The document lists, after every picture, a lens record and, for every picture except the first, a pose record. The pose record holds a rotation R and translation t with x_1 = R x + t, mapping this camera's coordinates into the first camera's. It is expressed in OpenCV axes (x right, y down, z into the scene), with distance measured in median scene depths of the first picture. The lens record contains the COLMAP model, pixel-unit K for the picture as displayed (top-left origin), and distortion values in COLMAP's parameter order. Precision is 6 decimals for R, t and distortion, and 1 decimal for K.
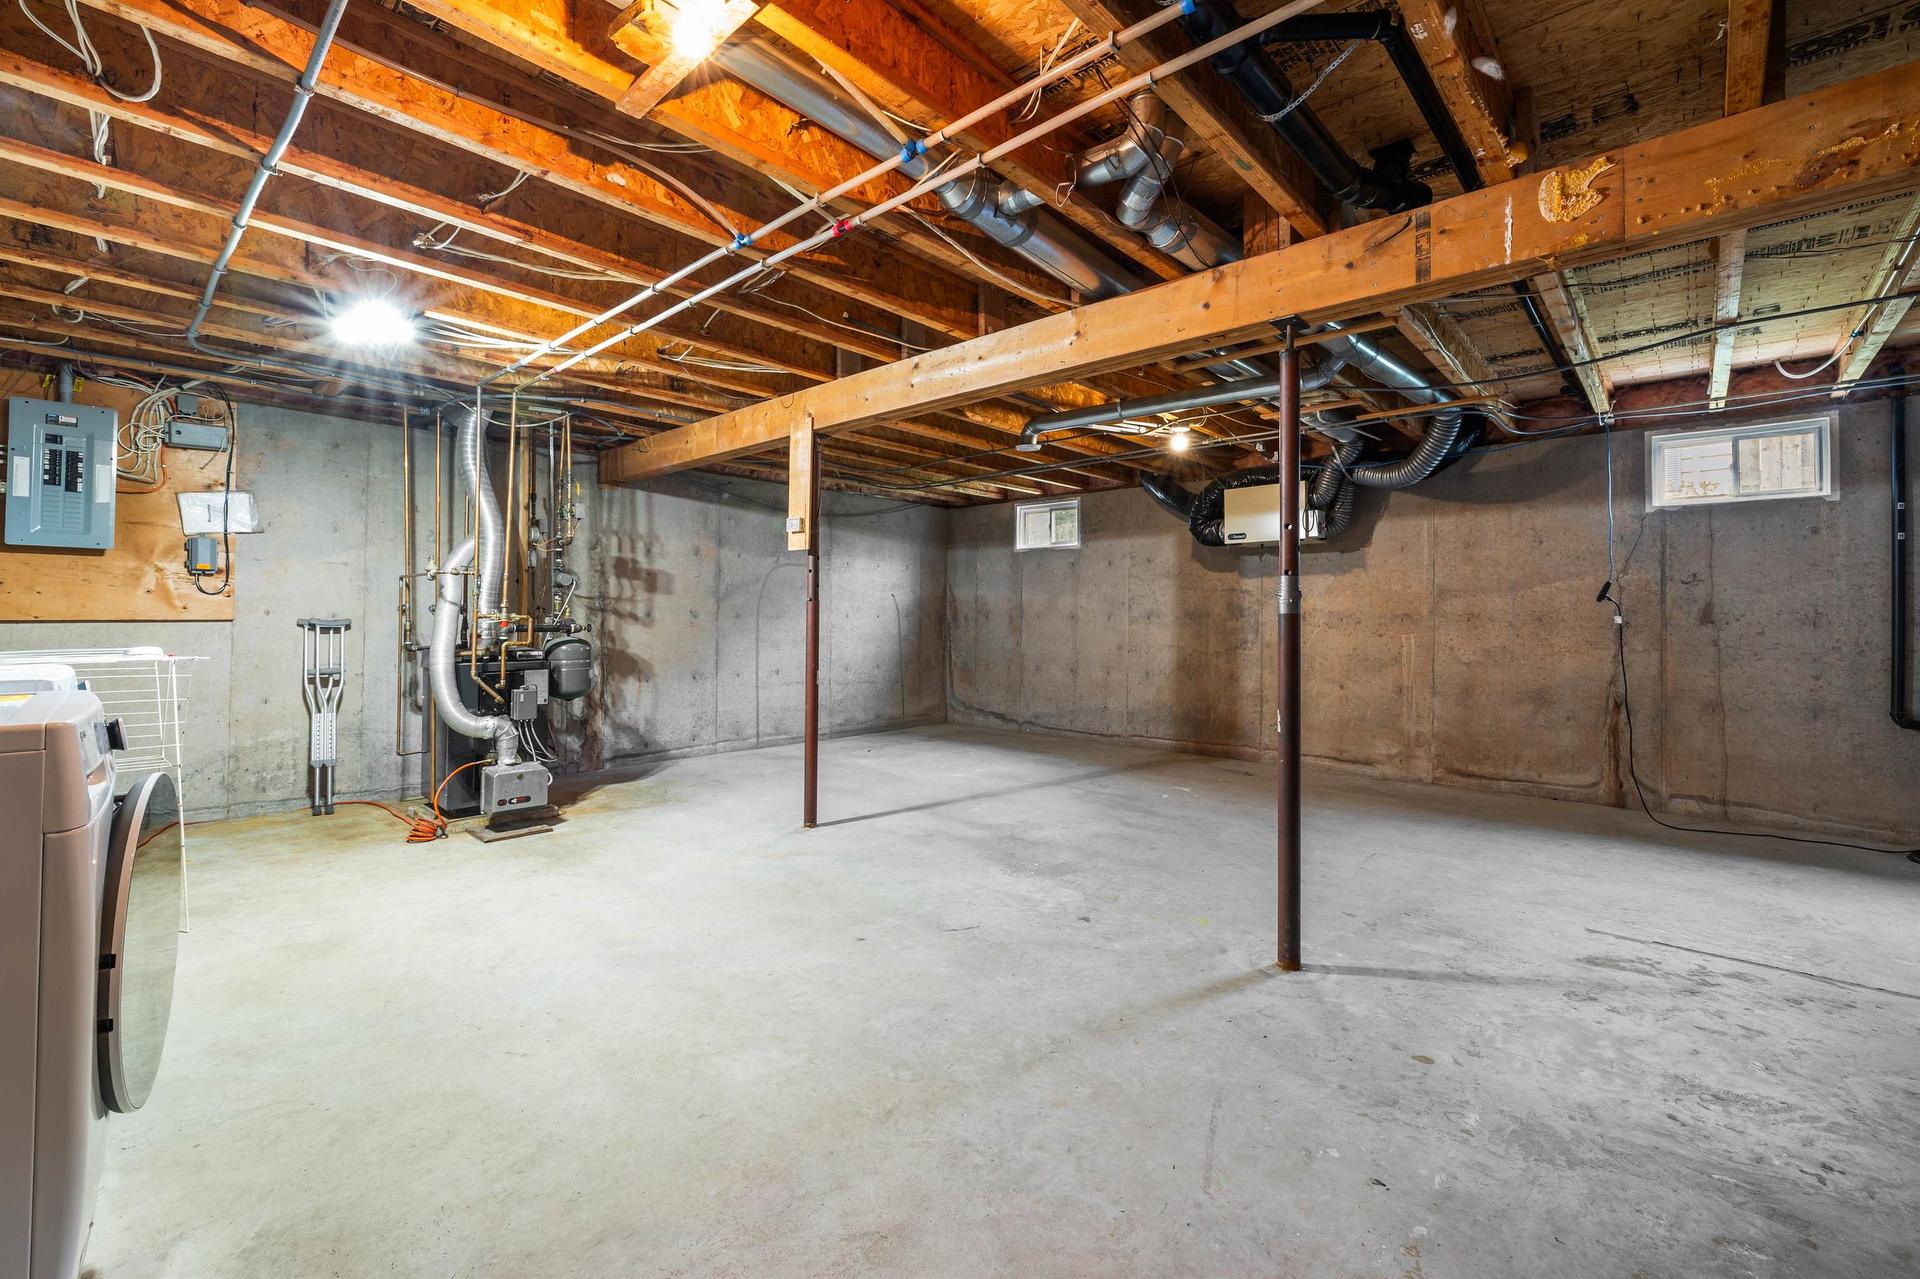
lens RADIAL K [[822.2, 0, 964.3], [0, 822.2, 612.3], [0, 0, 1]] dist [-0.000900, -0.000027]
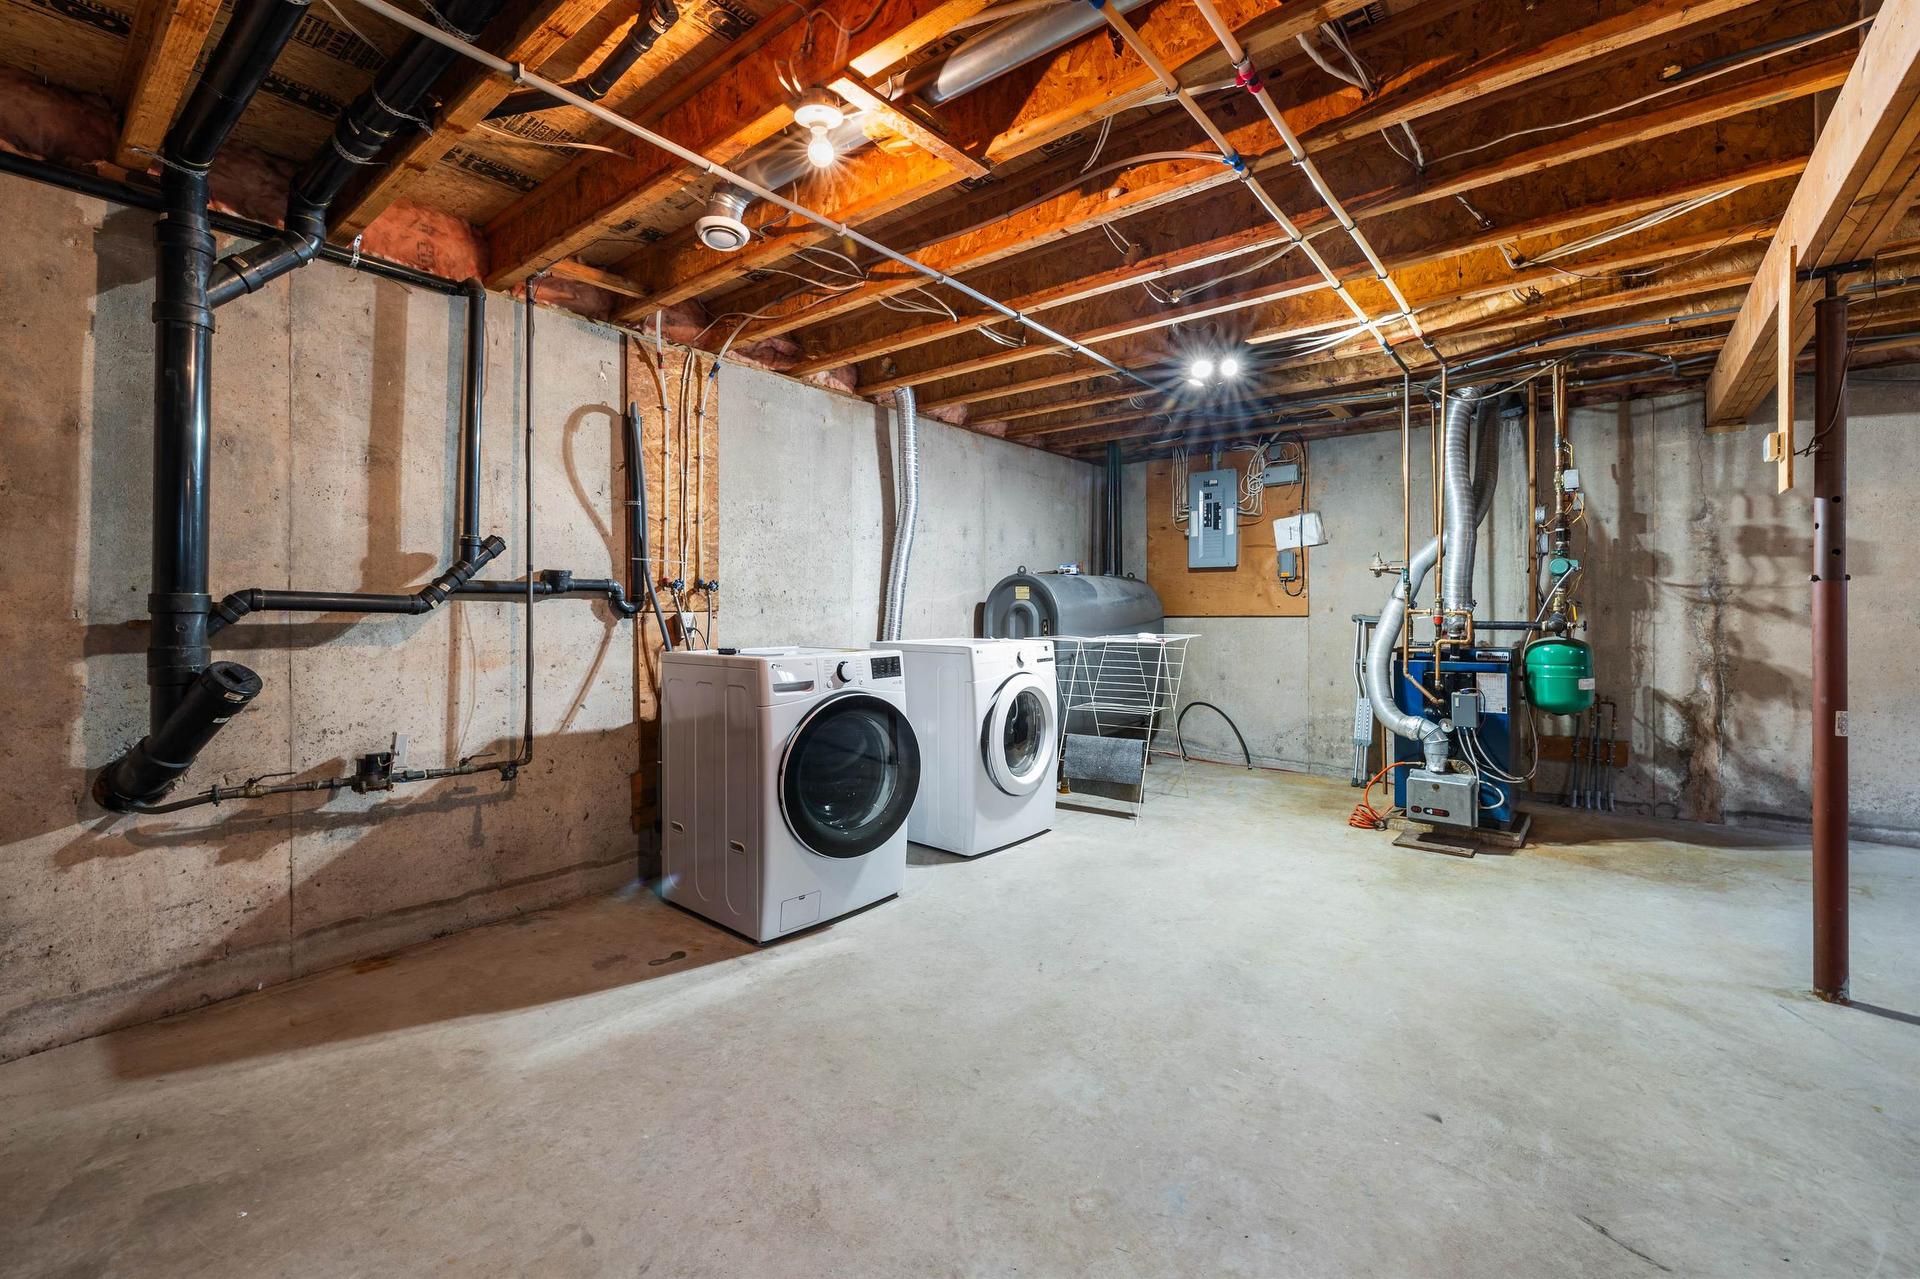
lens RADIAL K [[802.3, 0, 936.7], [0, 802.3, 618.9], [0, 0, 1]] dist [-0.000178, 0.000128]
pose [[0.034009, 0.004529, -0.999411, 0.331312], [0.007445, 0.999961, 0.004785, 0.004551], [0.999394, -0.007603, 0.033974, 0.412488]]
